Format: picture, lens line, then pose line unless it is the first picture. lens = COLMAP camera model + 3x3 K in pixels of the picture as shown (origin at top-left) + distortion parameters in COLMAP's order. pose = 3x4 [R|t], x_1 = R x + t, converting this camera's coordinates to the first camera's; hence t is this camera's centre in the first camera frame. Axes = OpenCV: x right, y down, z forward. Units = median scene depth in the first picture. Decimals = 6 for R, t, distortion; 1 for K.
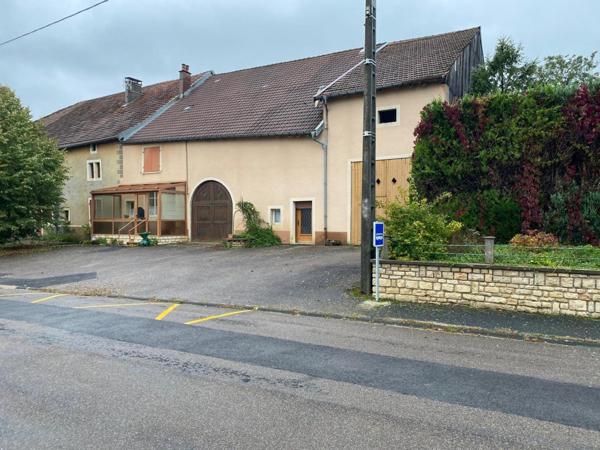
lens RADIAL K [[452.1, 0, 300.0], [0, 452.1, 225.0], [0, 0, 1]] dist [-0.002878, -0.002150]
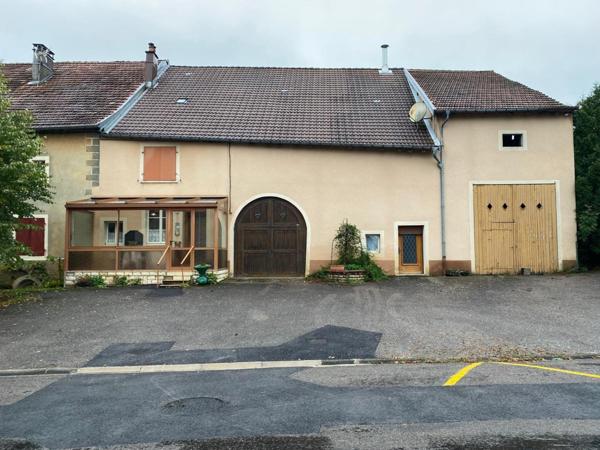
lens RADIAL K [[460.4, 0, 300.0], [0, 460.4, 225.0], [0, 0, 1]] dist [-0.001515, -0.003658]
pose [[0.866732, 0.024782, 0.498159, -0.531199], [0.010545, 0.997631, -0.067977, 0.003561], [-0.498663, 0.064171, 0.864417, 0.288069]]
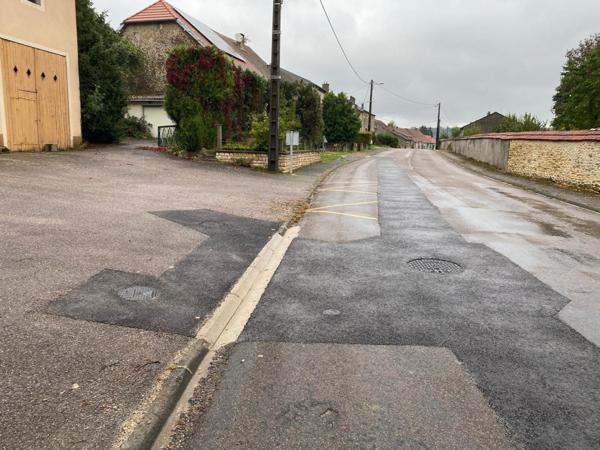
lens RADIAL K [[460.4, 0, 300.0], [0, 460.4, 225.0], [0, 0, 1]] dist [-0.001515, -0.003658]
pose [[-0.390602, -0.171765, 0.904393, -0.649703], [-0.022600, 0.983932, 0.177110, 0.014933], [-0.920282, 0.048740, -0.388208, 0.678941]]
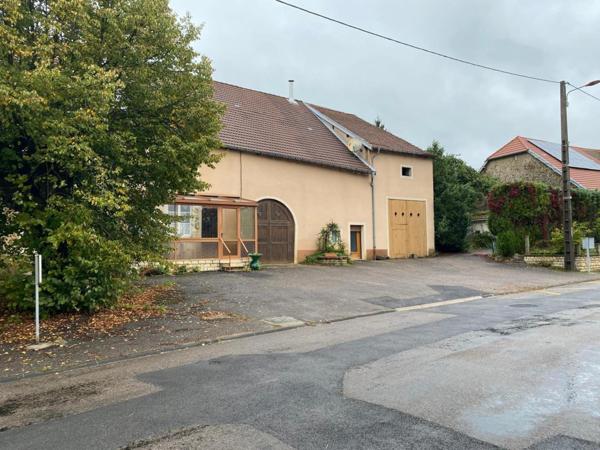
lens RADIAL K [[460.4, 0, 300.0], [0, 460.4, 225.0], [0, 0, 1]] dist [-0.001515, -0.003658]
pose [[0.416739, 0.040704, 0.908115, -1.025865], [0.021121, 0.998294, -0.054438, 0.010337], [-0.908781, 0.041867, 0.415168, 0.525620]]
